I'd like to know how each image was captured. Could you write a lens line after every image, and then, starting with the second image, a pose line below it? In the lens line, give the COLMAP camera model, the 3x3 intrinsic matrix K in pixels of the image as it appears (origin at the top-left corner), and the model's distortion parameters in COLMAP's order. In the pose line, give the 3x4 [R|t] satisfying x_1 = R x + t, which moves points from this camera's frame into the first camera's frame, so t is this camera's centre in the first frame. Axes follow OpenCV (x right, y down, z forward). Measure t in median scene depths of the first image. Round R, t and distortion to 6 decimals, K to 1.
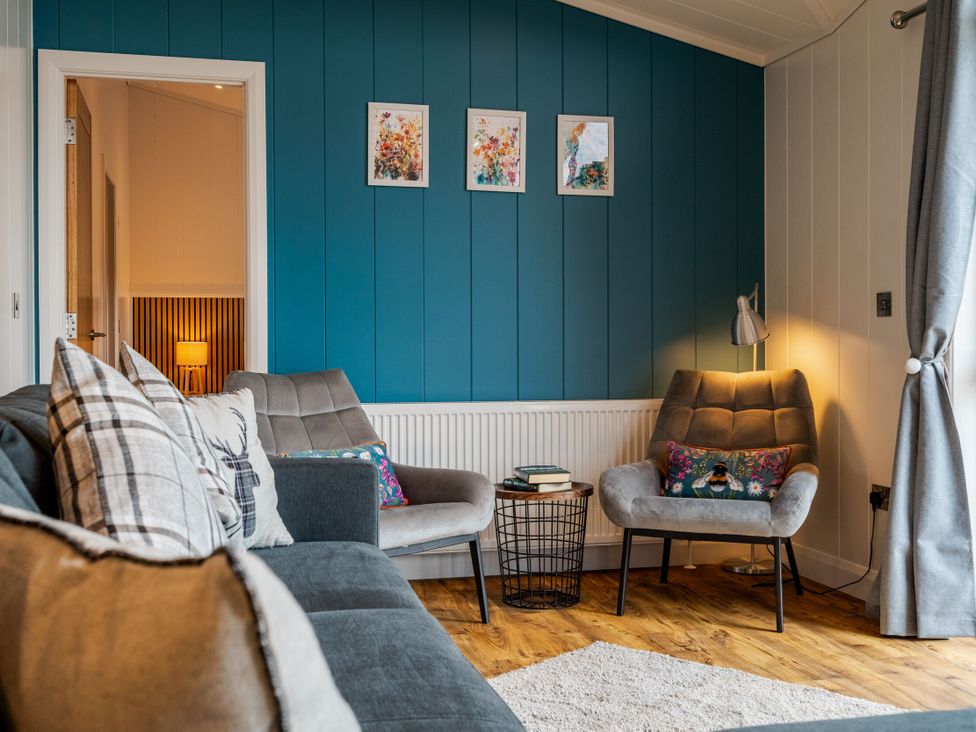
lens RADIAL K [[1087.0, 0, 484.9], [0, 1087.0, 354.0], [0, 0, 1]] dist [-0.005296, 0.007823]
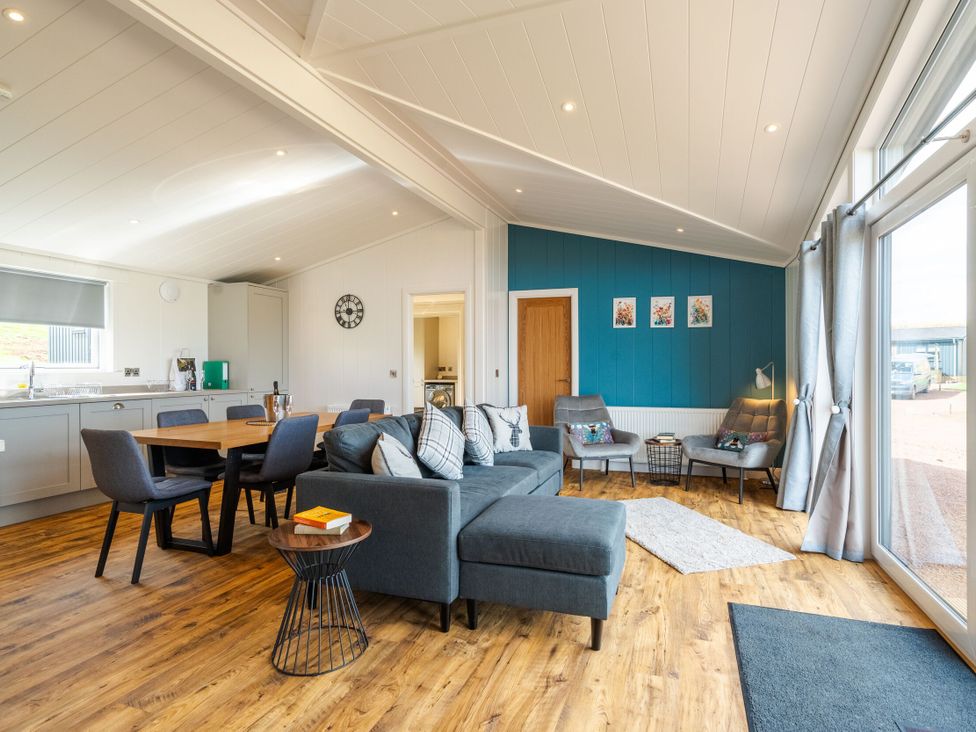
lens RADIAL K [[502.1, 0, 498.4], [0, 502.1, 359.8], [0, 0, 1]] dist [-0.000349, 0.000793]
pose [[0.843310, -0.011125, -0.537312, 0.349966], [-0.000382, 0.999773, -0.021298, -0.048165], [0.537427, 0.018166, 0.843115, -0.253100]]
